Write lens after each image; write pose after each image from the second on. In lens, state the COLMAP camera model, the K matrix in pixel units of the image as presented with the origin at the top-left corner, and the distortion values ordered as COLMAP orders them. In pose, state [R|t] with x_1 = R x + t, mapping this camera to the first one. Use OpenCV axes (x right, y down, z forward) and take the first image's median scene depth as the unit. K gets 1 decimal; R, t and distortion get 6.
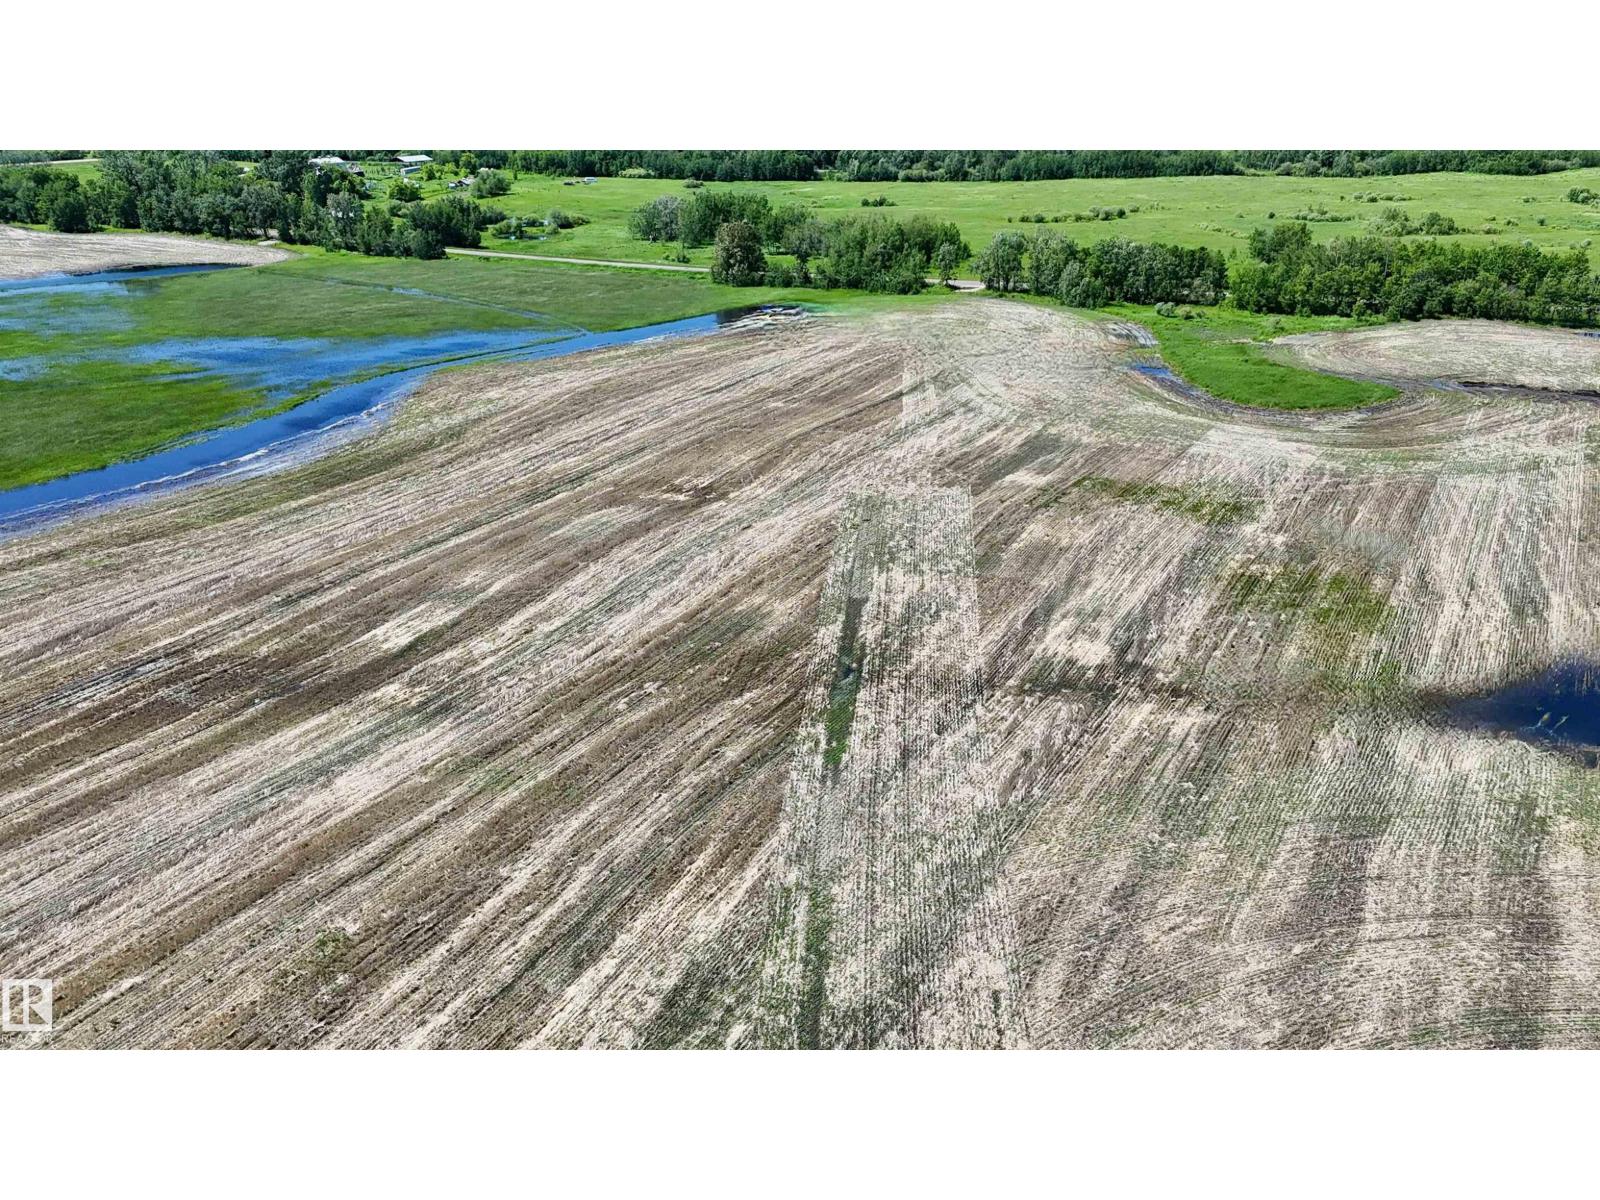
lens RADIAL K [[1396.7, 0, 805.7], [0, 1396.7, 601.6], [0, 0, 1]] dist [0.080654, -0.085462]
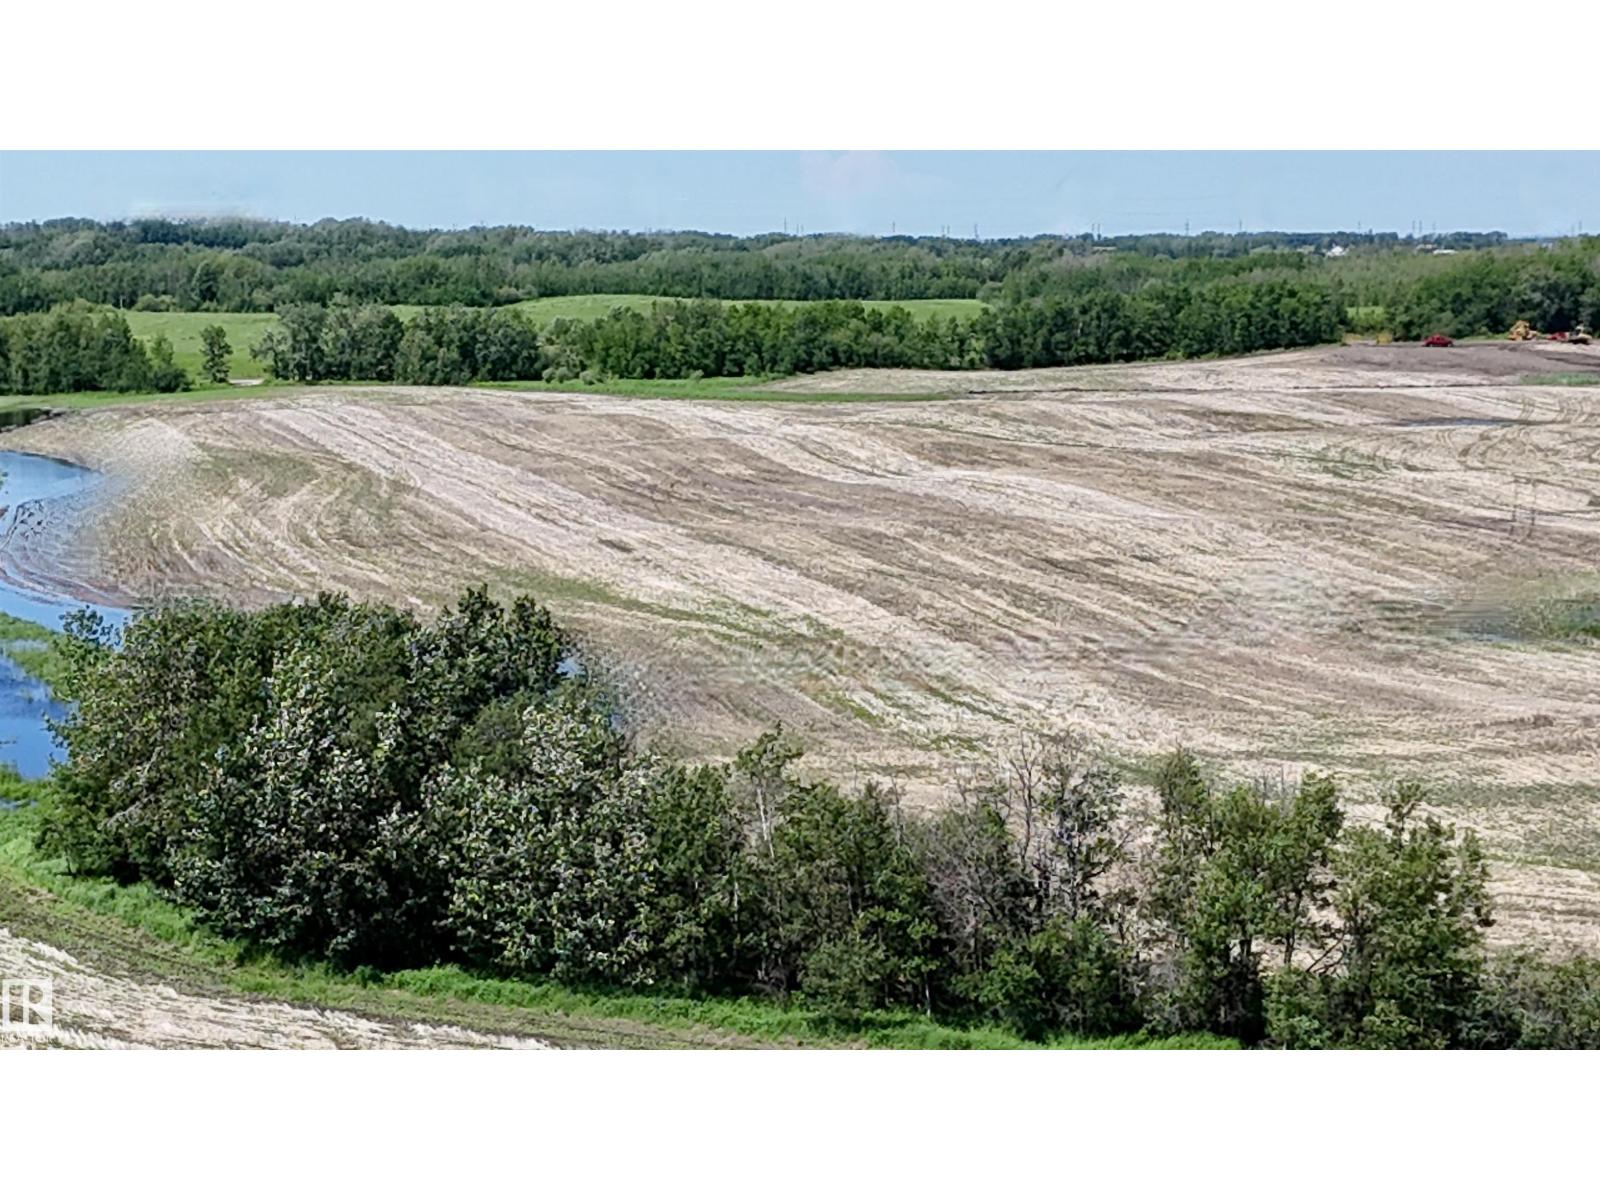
lens RADIAL K [[3499.0, 0, 800.0], [0, 3499.0, 600.0], [0, 0, 1]] dist [0.290209, -1.974854]
pose [[0.733309, -0.072350, 0.676035, -1.390918], [0.244768, 0.955744, -0.163221, 0.383222], [-0.634308, 0.285163, 0.718565, -0.698354]]
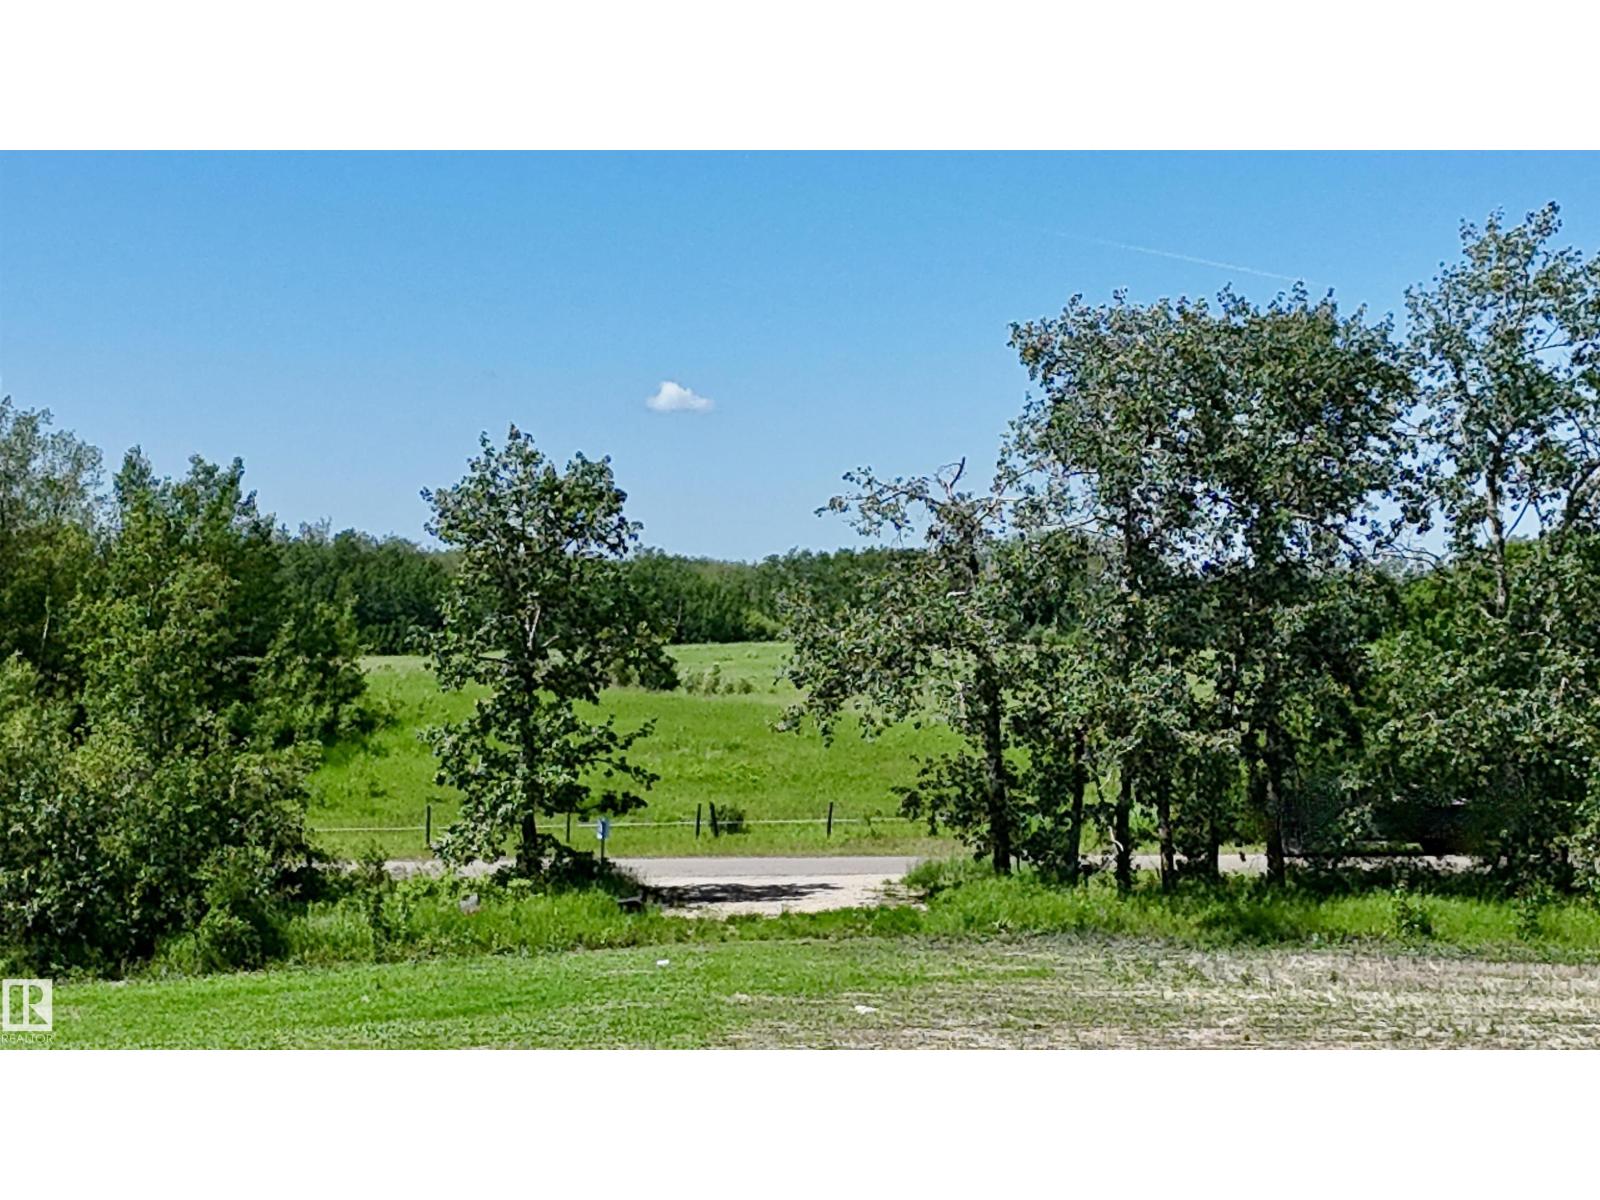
lens RADIAL K [[3499.0, 0, 800.0], [0, 3499.0, 600.0], [0, 0, 1]] dist [0.290209, -1.974854]
pose [[0.887700, 0.013824, 0.460215, 0.012180], [0.154239, 0.932867, -0.325531, -0.249230], [-0.433819, 0.359957, 0.825973, 1.210164]]
